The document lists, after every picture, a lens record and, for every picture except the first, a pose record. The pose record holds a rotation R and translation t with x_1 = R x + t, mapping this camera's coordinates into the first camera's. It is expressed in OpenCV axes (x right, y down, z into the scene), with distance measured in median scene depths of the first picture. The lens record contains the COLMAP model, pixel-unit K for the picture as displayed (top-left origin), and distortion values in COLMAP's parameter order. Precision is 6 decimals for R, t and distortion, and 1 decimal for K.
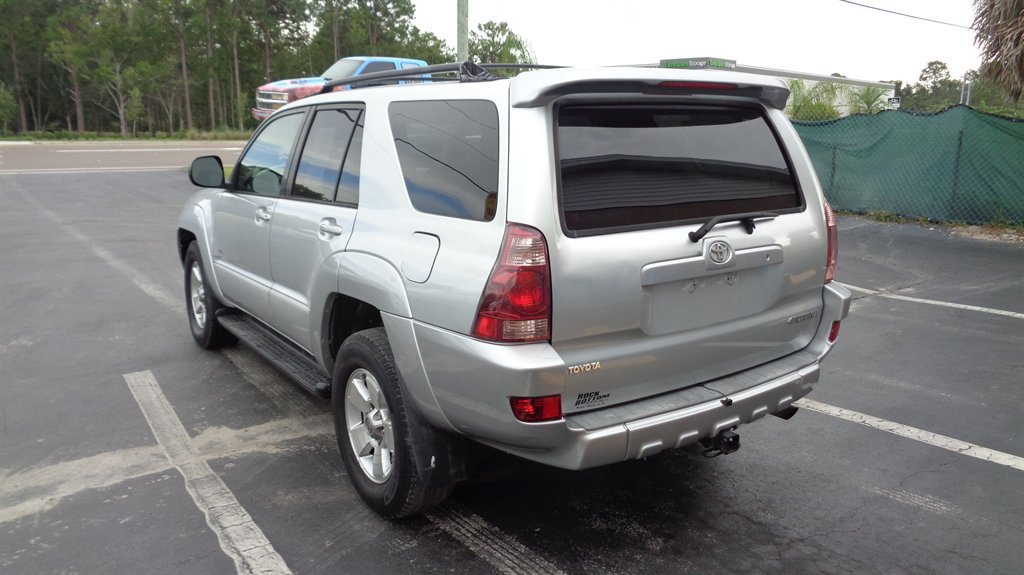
lens RADIAL K [[772.1, 0, 516.5], [0, 772.1, 286.7], [0, 0, 1]] dist [-0.014512, 0.010789]
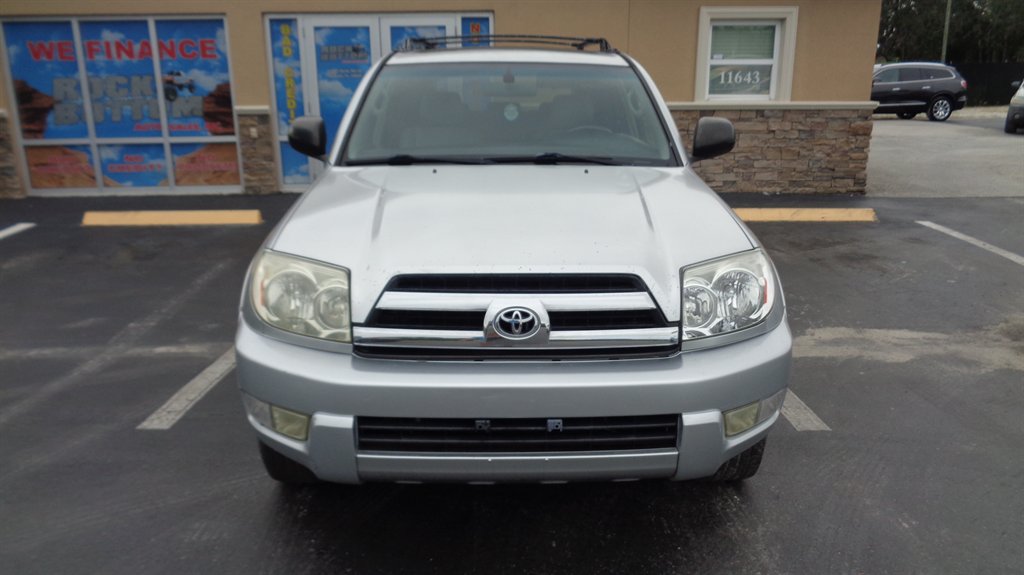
lens RADIAL K [[766.6, 0, 512.0], [0, 766.6, 287.5], [0, 0, 1]] dist [-0.004725, 0.004730]
pose [[-0.828376, -0.148776, 0.540055, -0.897363], [0.118673, 0.895595, 0.428751, -0.492582], [-0.547458, 0.419256, -0.724233, 2.308953]]
